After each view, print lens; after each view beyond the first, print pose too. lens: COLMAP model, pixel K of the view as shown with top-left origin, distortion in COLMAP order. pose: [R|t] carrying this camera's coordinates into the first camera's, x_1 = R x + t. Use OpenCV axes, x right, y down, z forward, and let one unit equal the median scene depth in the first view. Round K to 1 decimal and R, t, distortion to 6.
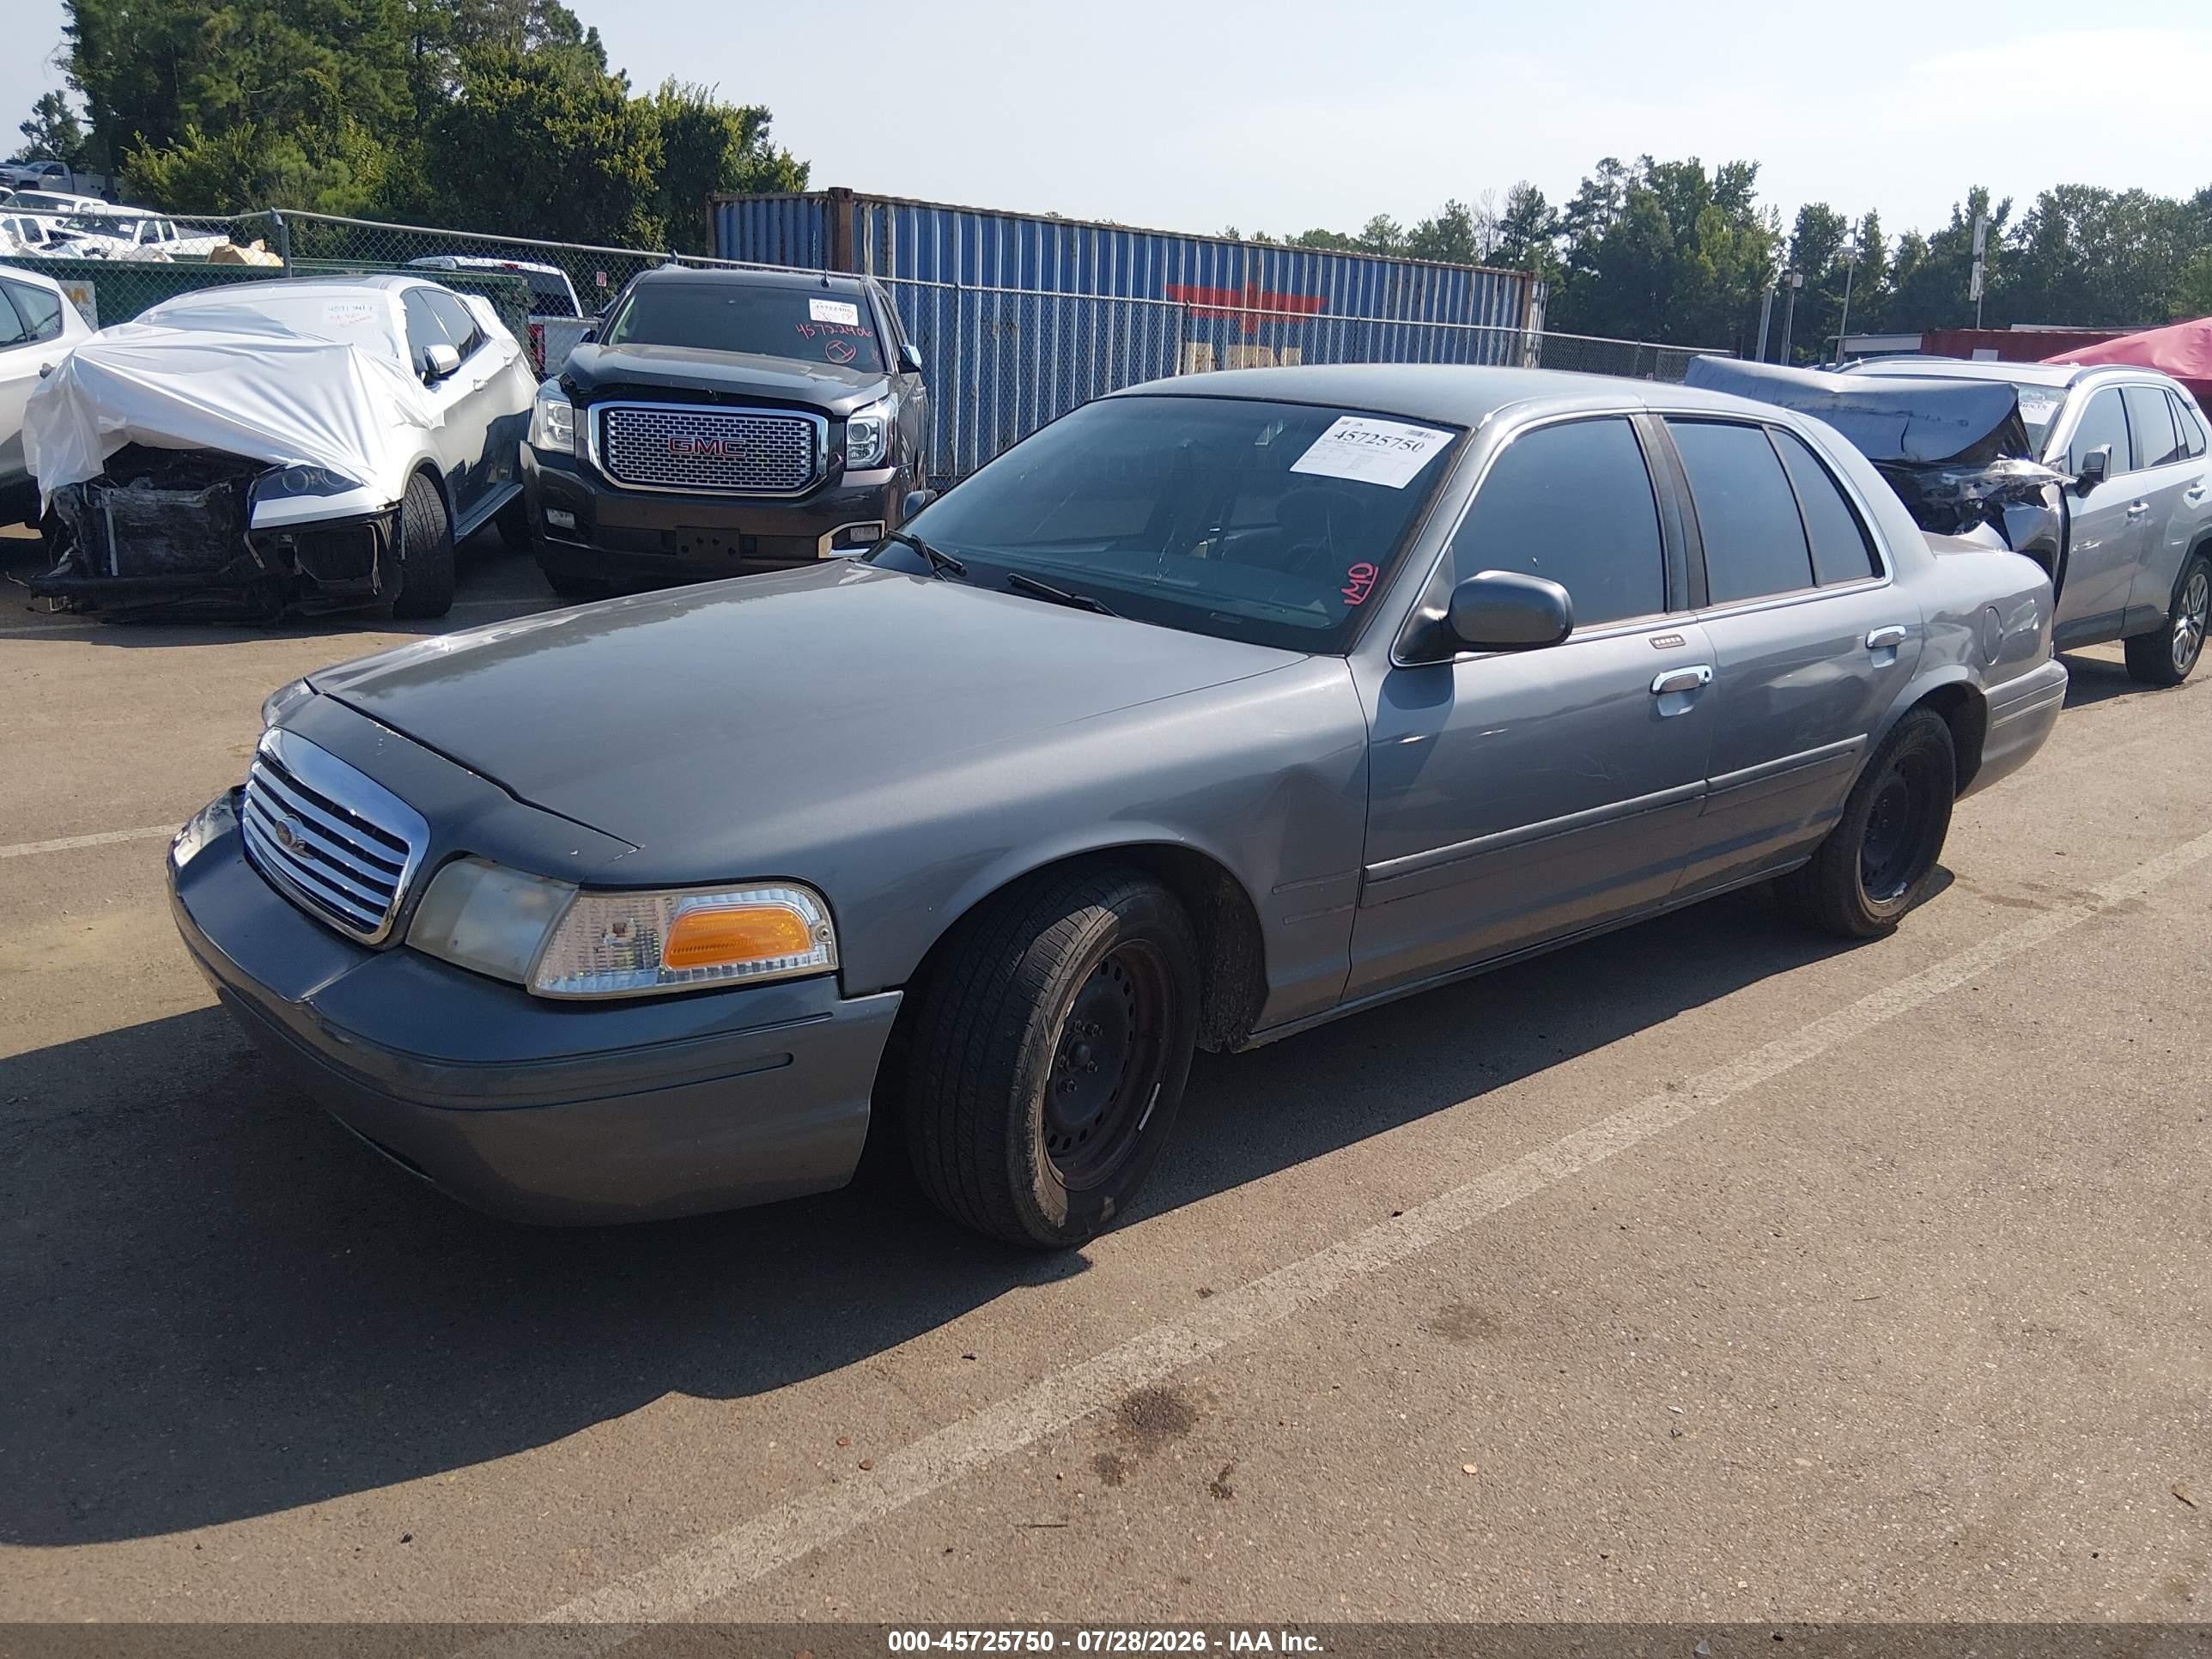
lens RADIAL K [[1813.9, 0, 1106.0], [0, 1813.9, 829.5], [0, 0, 1]] dist [-0.044854, -0.021191]
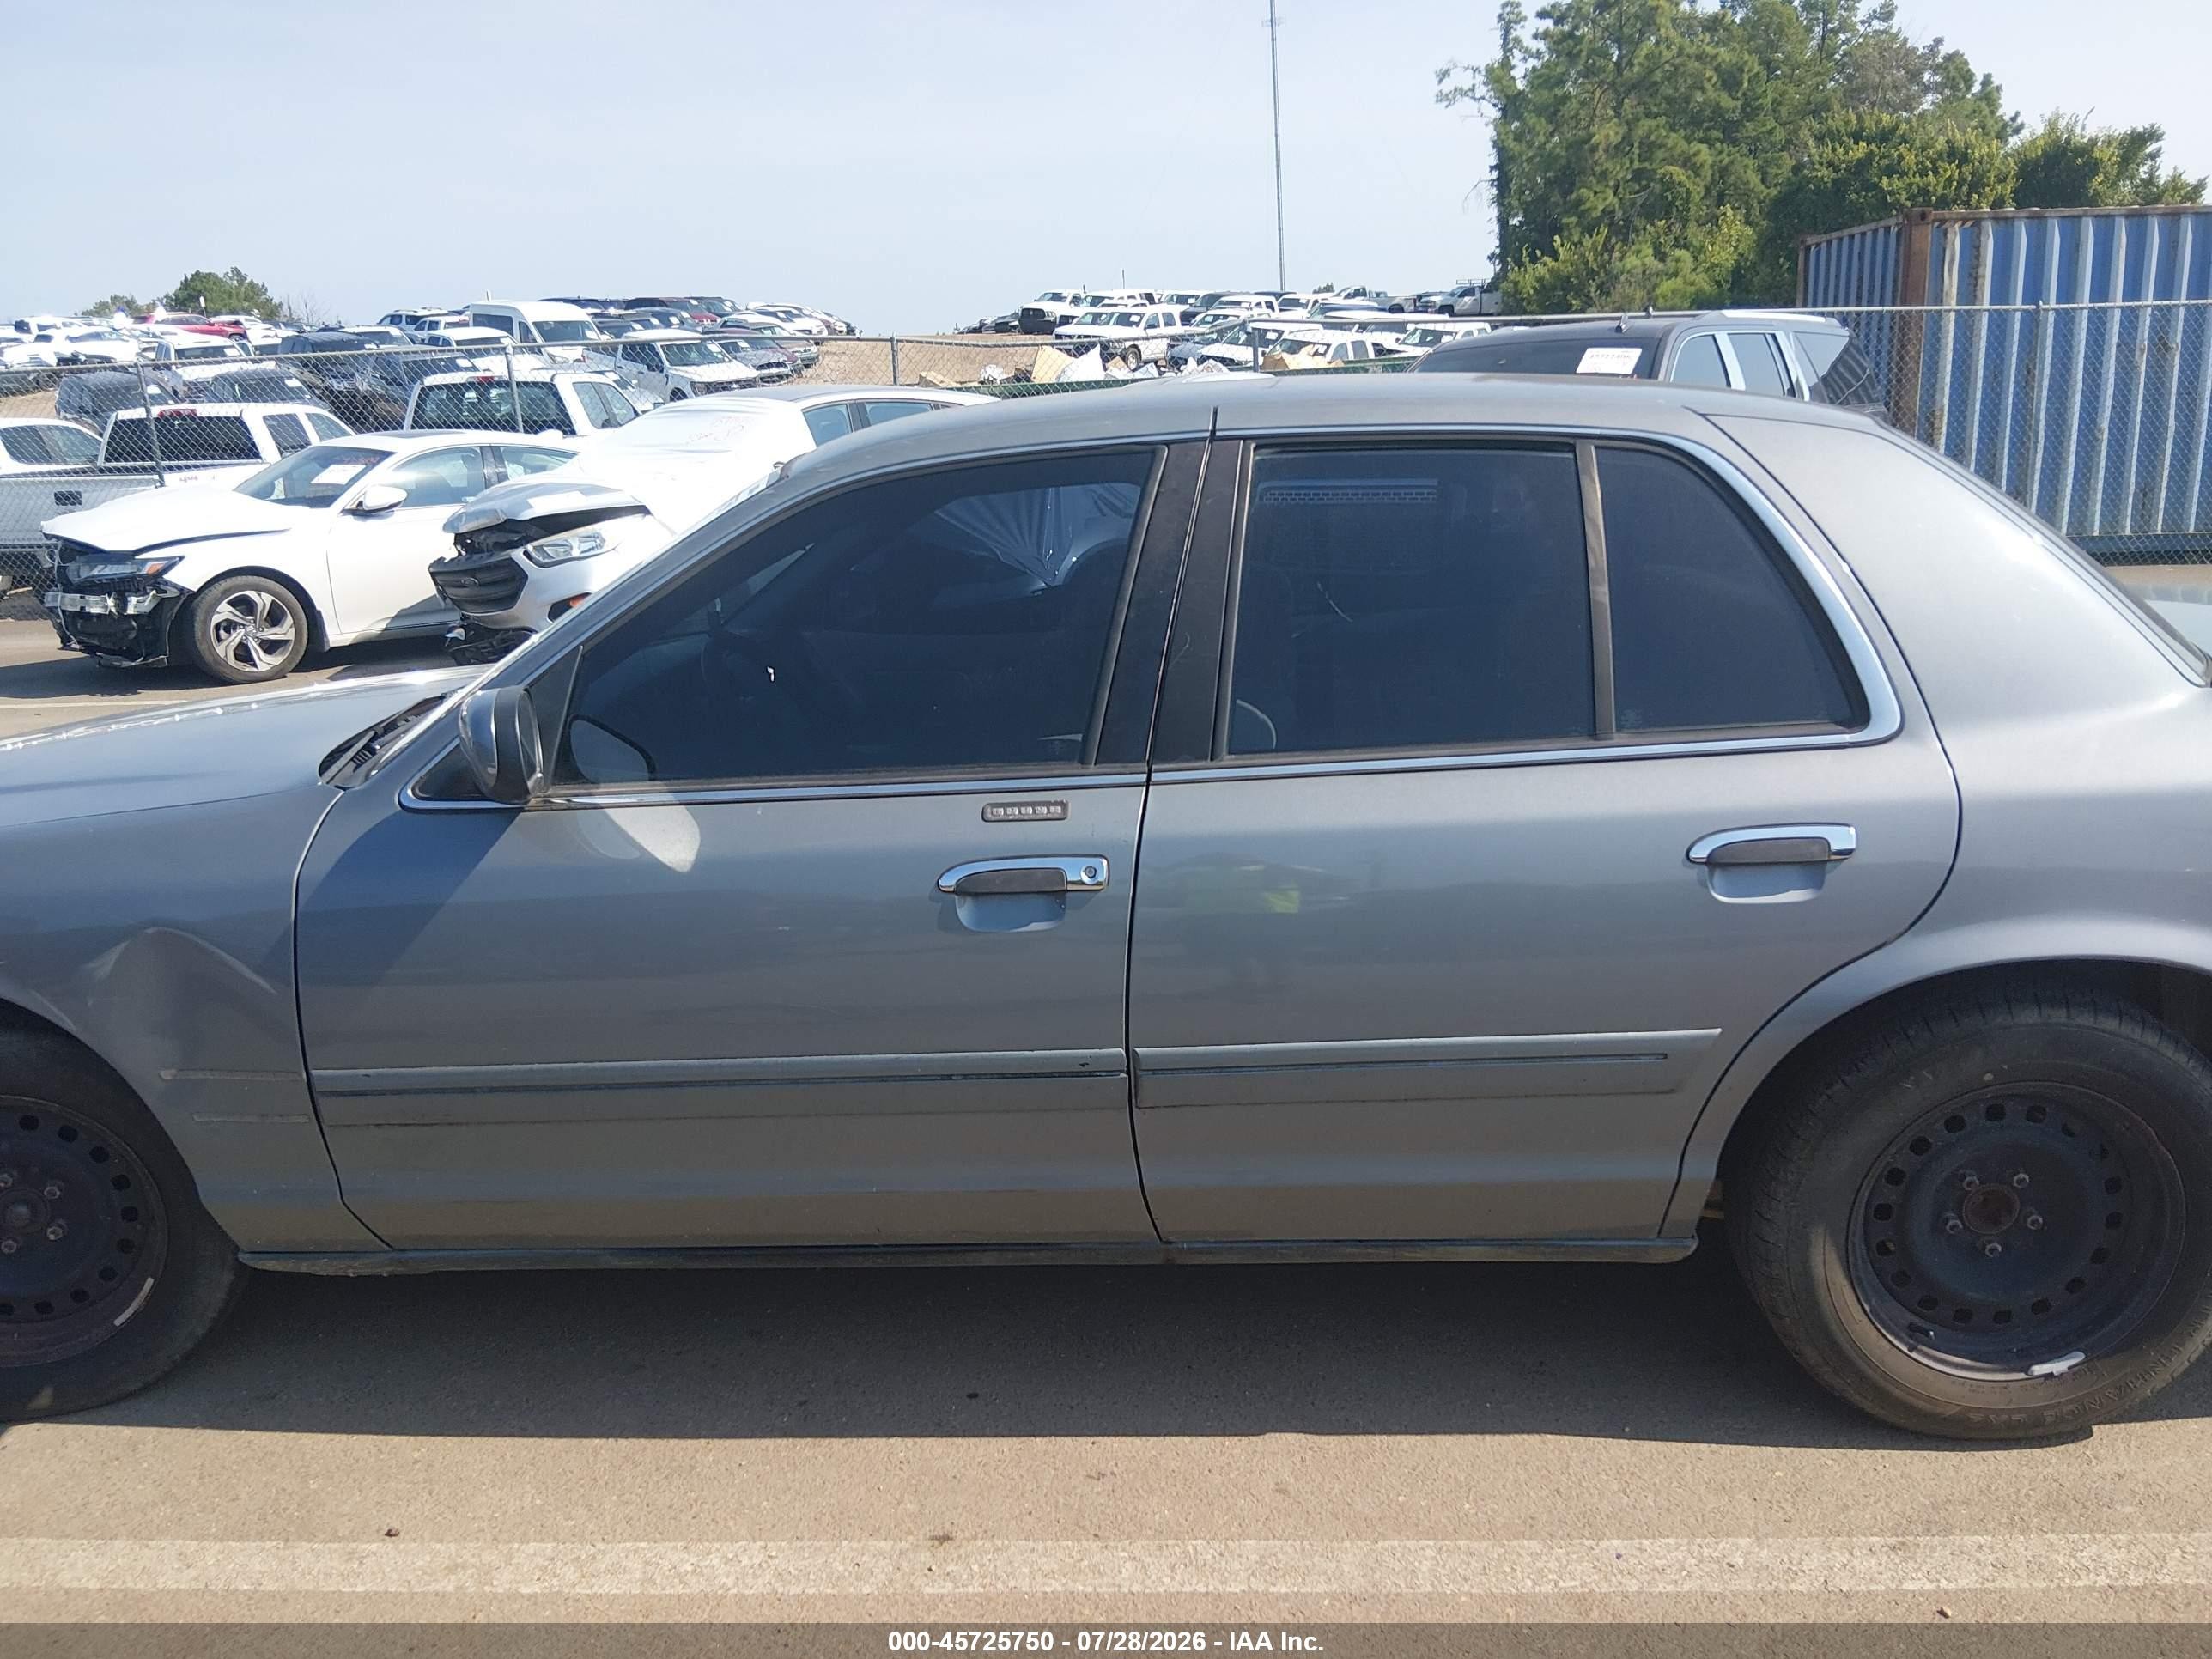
lens RADIAL K [[1699.0, 0, 1105.1], [0, 1699.0, 870.7], [0, 0, 1]] dist [-0.008267, -0.064804]
pose [[0.669509, 0.103025, -0.735624, 0.110920], [-0.107841, 0.993324, 0.040968, -0.016324], [0.734934, 0.051902, 0.676150, 0.095209]]
